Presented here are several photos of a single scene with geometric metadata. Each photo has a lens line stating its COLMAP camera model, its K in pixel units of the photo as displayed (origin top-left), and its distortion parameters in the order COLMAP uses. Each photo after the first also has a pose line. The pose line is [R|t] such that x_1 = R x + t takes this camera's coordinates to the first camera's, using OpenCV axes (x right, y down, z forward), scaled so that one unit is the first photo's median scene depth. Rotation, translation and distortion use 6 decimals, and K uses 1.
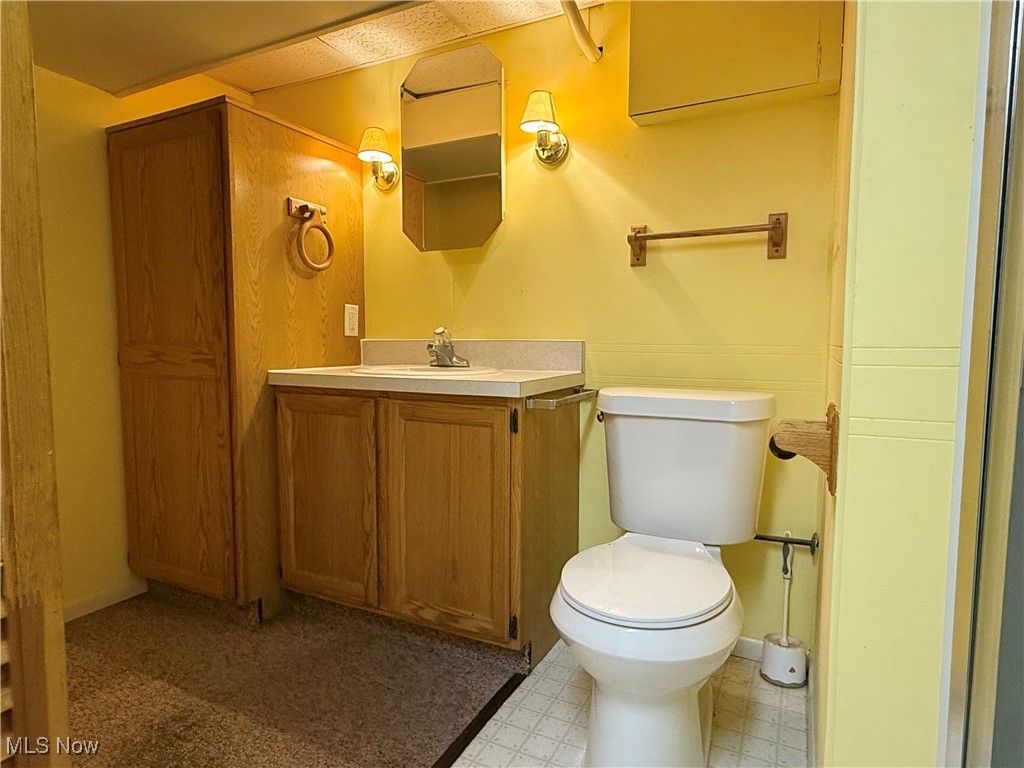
lens RADIAL K [[592.4, 0, 512.0], [0, 592.4, 384.0], [0, 0, 1]] dist [-0.000777, -0.000024]
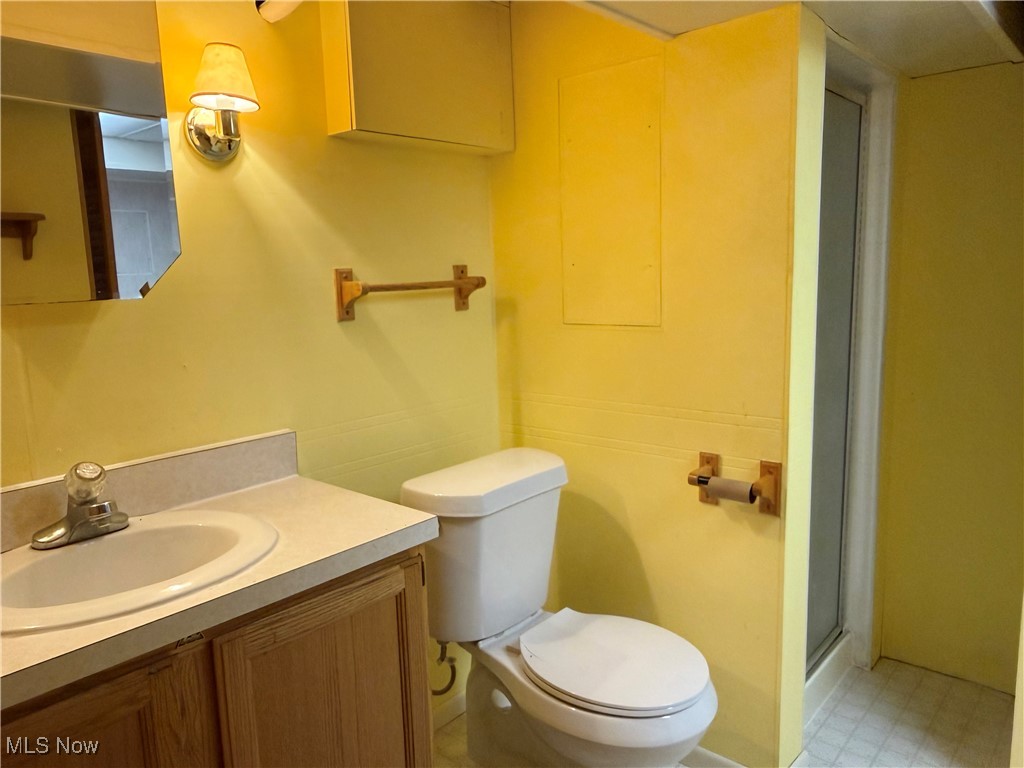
lens RADIAL K [[737.2, 0, 512.0], [0, 737.2, 384.0], [0, 0, 1]] dist [-0.000042, 0.000055]
pose [[0.258686, -0.154793, 0.953478, -0.658263], [0.109832, 0.985389, 0.130175, -0.221215], [-0.959697, 0.071048, 0.271908, 0.546419]]
